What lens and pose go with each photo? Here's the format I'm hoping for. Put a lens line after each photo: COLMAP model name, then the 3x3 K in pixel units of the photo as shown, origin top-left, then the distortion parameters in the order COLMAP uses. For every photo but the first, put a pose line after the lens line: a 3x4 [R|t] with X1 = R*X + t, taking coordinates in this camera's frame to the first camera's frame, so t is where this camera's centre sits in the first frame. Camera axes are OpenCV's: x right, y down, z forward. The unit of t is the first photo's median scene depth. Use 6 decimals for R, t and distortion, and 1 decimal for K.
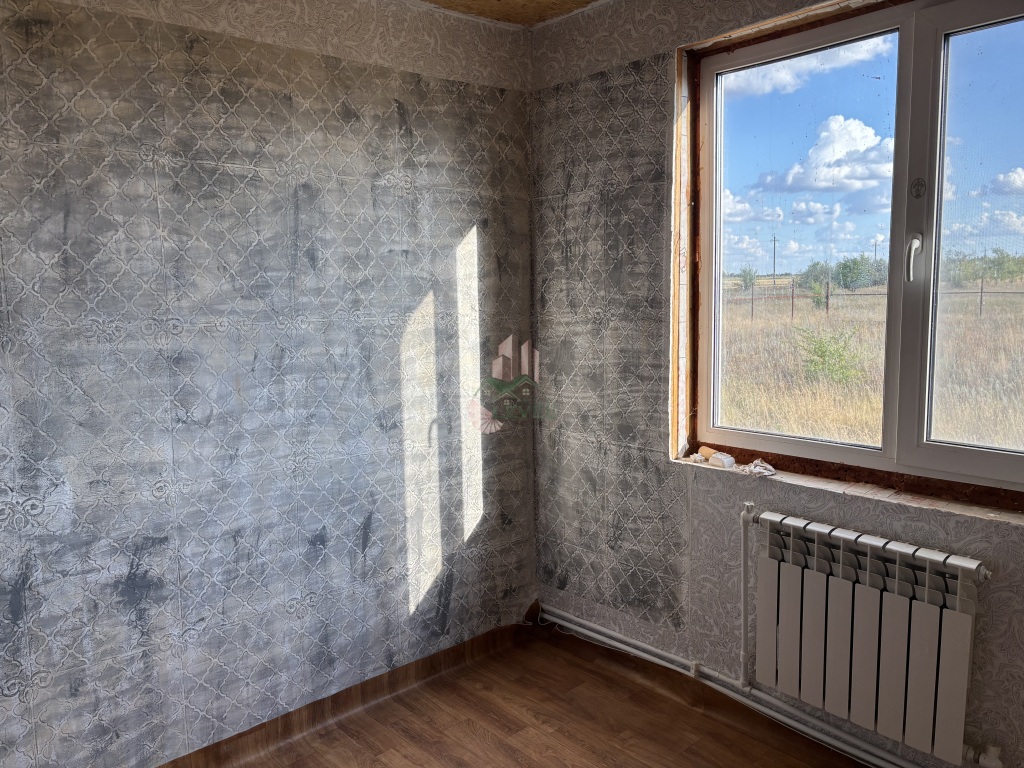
lens RADIAL K [[766.2, 0, 512.0], [0, 766.2, 384.0], [0, 0, 1]] dist [0.082809, -0.099215]
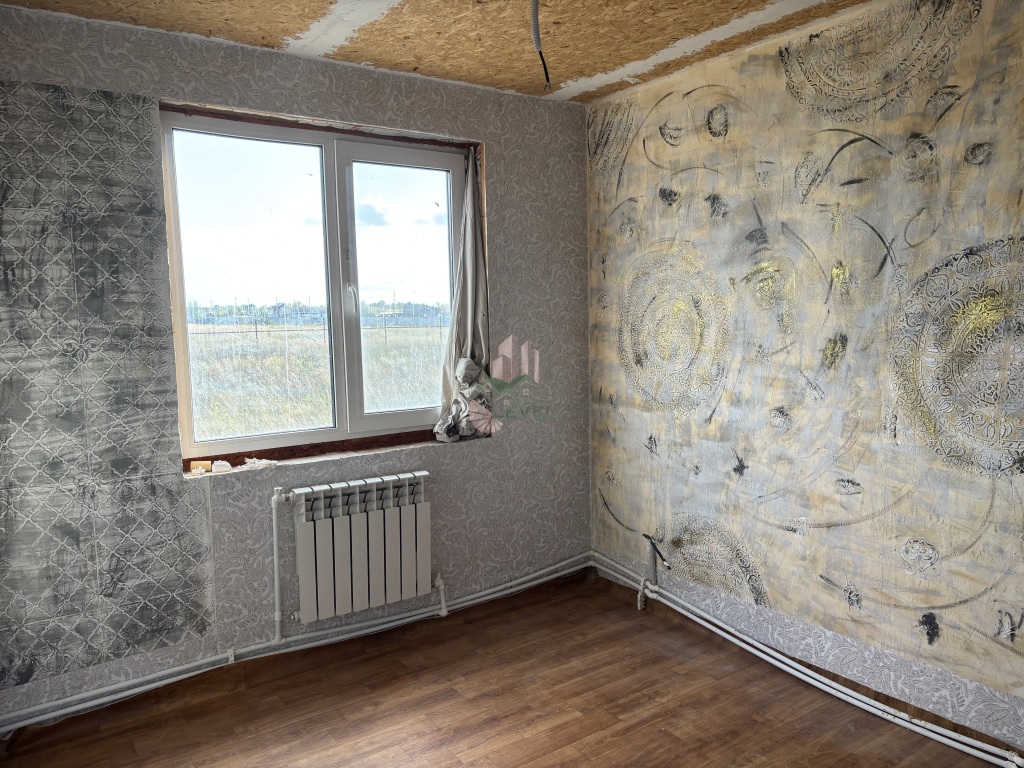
lens RADIAL K [[766.2, 0, 512.0], [0, 766.2, 384.0], [0, 0, 1]] dist [0.082809, -0.099215]
pose [[0.130228, -0.076384, 0.988537, -0.752096], [0.140062, 0.988447, 0.057925, -0.027386], [-0.981541, 0.130913, 0.139422, 0.374601]]
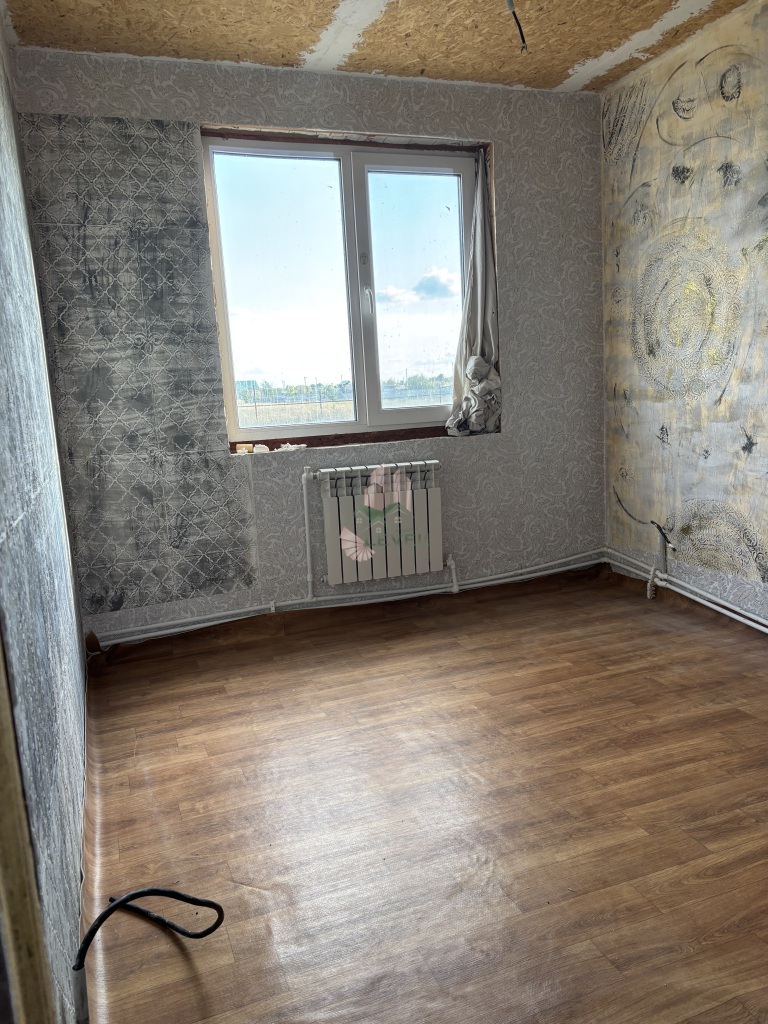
lens RADIAL K [[771.5, 0, 377.4], [0, 771.5, 517.1], [0, 0, 1]] dist [0.038557, -0.029921]
pose [[0.373949, -0.147588, 0.915631, -0.847148], [0.163591, 0.982274, 0.091519, 0.117575], [-0.912908, 0.115566, 0.391464, 0.282472]]
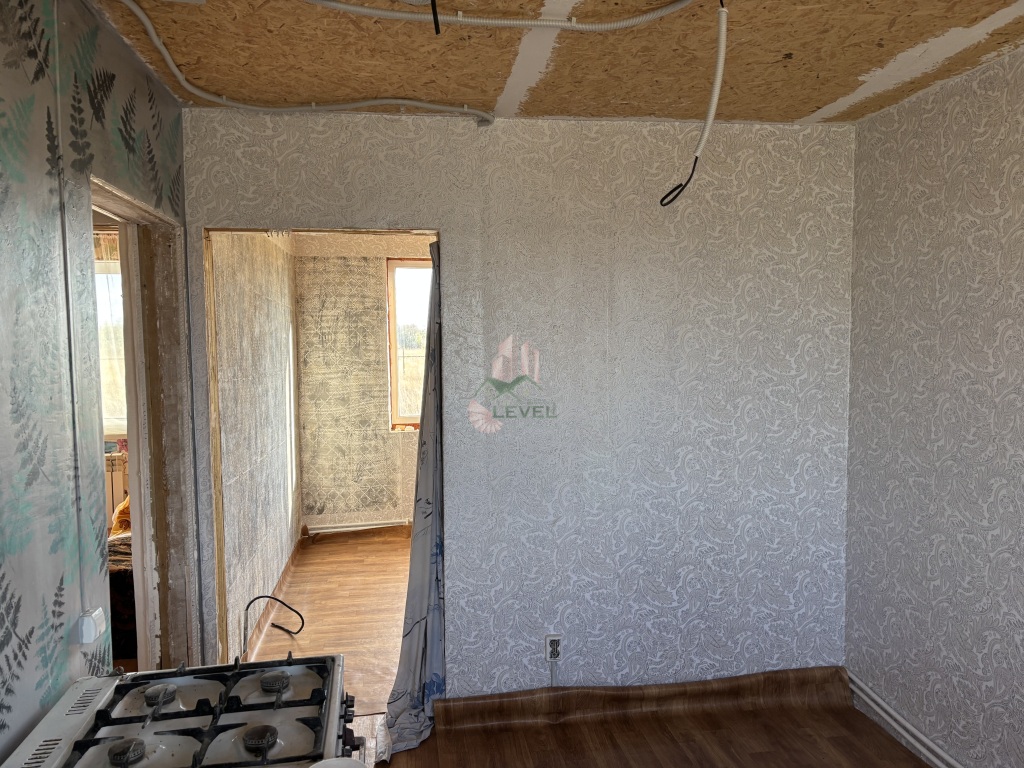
lens RADIAL K [[766.2, 0, 512.0], [0, 766.2, 384.0], [0, 0, 1]] dist [0.082809, -0.099215]
pose [[0.552143, -0.034068, 0.833053, -1.407330], [0.100815, 0.994562, -0.026147, 0.051419], [-0.827632, 0.098421, 0.552574, -0.530564]]
